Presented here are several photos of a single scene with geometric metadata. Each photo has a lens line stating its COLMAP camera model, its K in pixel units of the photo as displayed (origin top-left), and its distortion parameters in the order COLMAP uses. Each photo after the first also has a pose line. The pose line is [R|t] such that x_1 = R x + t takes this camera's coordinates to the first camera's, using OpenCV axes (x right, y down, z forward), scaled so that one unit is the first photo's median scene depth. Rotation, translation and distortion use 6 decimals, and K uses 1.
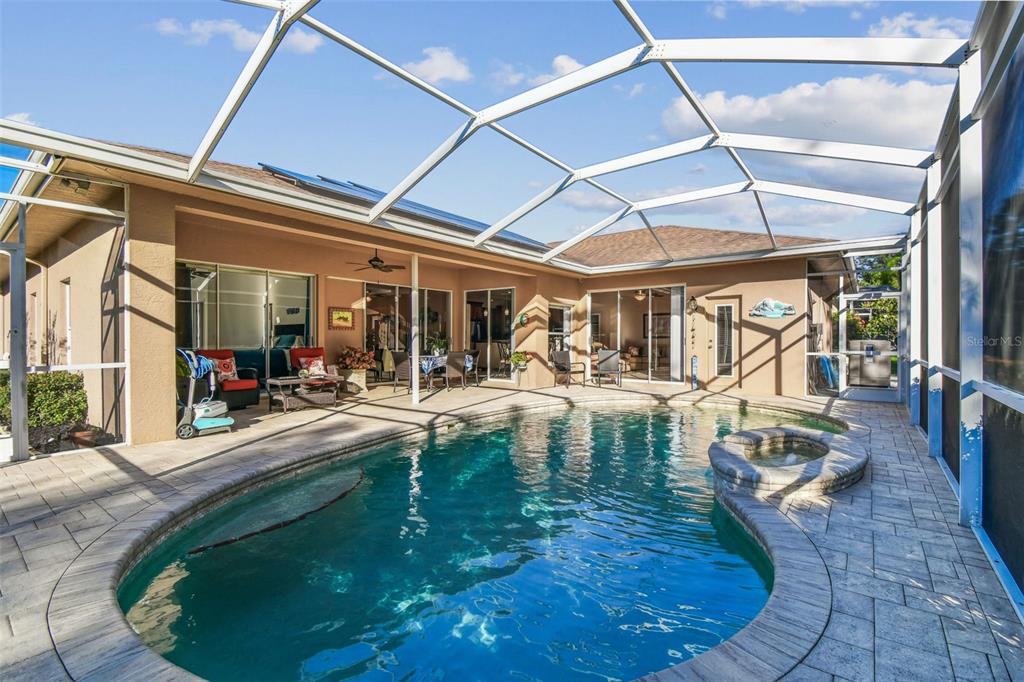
lens RADIAL K [[458.6, 0, 524.1], [0, 458.6, 340.8], [0, 0, 1]] dist [0.019127, -0.025394]
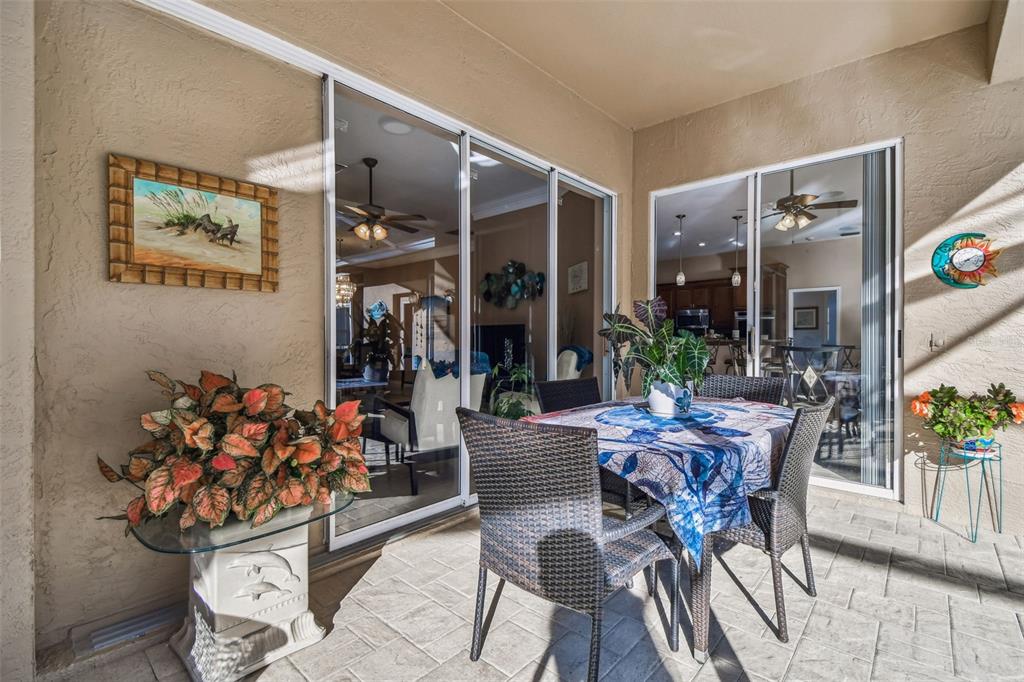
lens RADIAL K [[458.6, 0, 524.1], [0, 458.6, 340.8], [0, 0, 1]] dist [0.019127, -0.025394]
pose [[0.997035, 0.002448, -0.076910, -0.069452], [-0.002630, 0.999994, -0.002263, -0.000283], [0.076904, 0.002459, 0.997035, 0.230339]]
